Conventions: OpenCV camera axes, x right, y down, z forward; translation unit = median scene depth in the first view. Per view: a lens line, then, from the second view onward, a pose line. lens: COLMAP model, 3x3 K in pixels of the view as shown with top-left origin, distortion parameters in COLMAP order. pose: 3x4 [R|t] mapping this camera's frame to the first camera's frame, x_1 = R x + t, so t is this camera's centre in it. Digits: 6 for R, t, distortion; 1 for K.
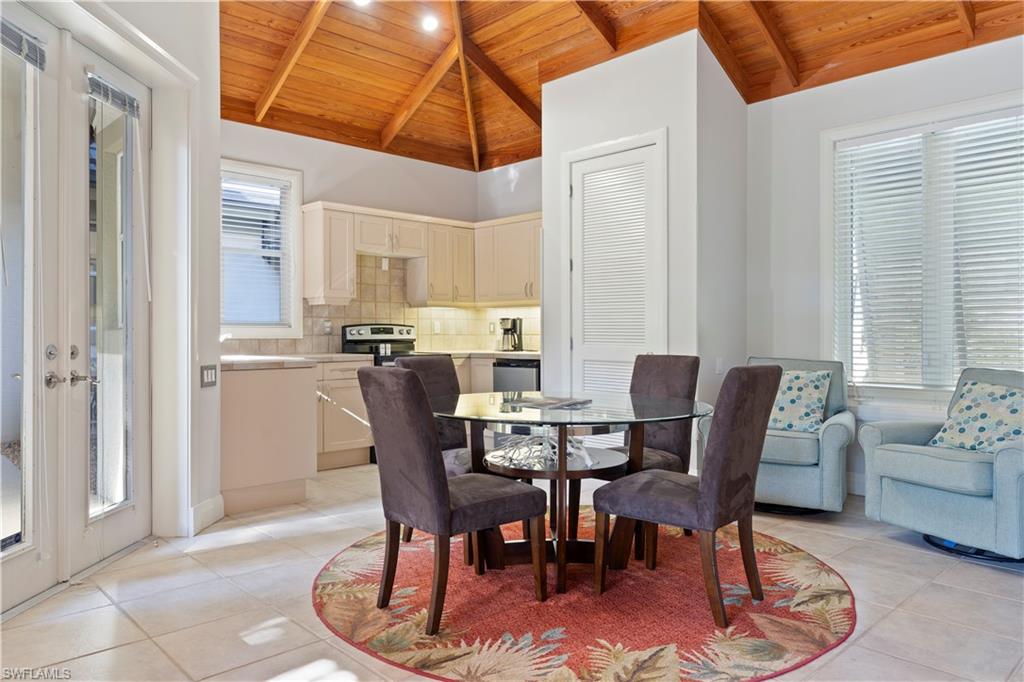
lens RADIAL K [[702.9, 0, 512.7], [0, 702.9, 338.6], [0, 0, 1]] dist [-0.002181, -0.000227]
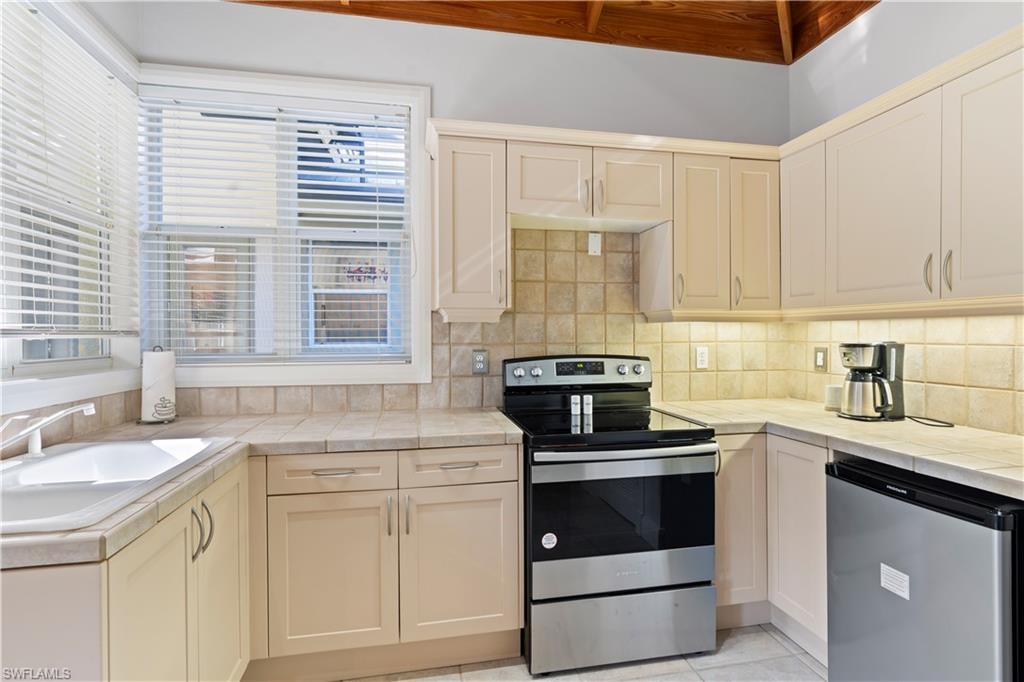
lens RADIAL K [[518.9, 0, 512.6], [0, 518.9, 336.2], [0, 0, 1]] dist [0.002181, 0.001197]
pose [[0.846847, -0.000551, -0.531836, -0.020470], [-0.001420, 0.999994, -0.003298, -0.033233], [0.531834, 0.003548, 0.846841, 0.627814]]
